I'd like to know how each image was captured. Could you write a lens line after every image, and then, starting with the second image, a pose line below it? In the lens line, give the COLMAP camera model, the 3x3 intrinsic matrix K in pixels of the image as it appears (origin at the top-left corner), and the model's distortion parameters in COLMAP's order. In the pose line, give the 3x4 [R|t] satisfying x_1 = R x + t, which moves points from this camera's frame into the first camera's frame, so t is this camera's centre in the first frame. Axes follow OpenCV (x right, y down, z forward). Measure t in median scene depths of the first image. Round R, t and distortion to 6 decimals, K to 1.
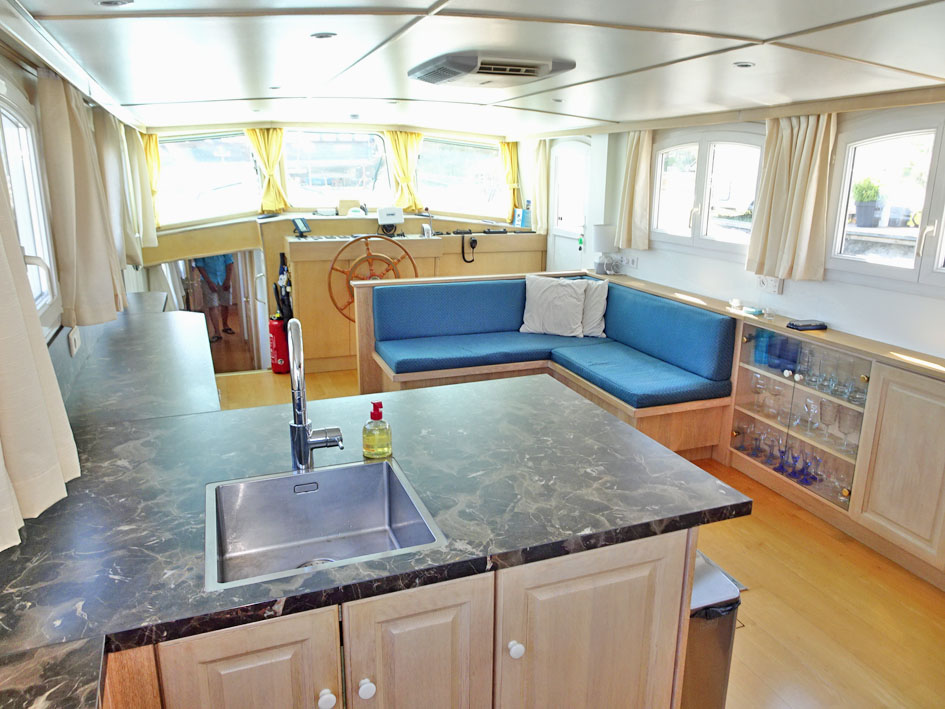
lens RADIAL K [[683.2, 0, 468.5], [0, 683.2, 352.7], [0, 0, 1]] dist [0.004240, -0.000415]
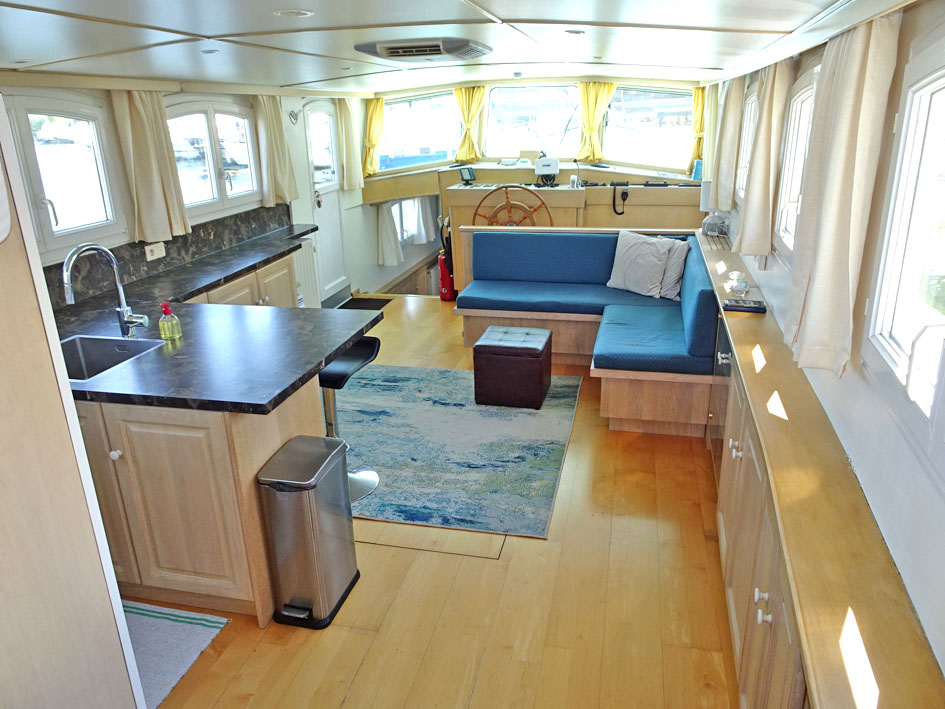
lens RADIAL K [[683.2, 0, 471.4], [0, 683.2, 356.4], [0, 0, 1]] dist [0.004240, -0.000415]
pose [[0.821932, 0.165837, -0.544909, 0.441784], [-0.116617, 0.985406, 0.123995, -0.027372], [0.557519, -0.038370, 0.829277, 0.034841]]
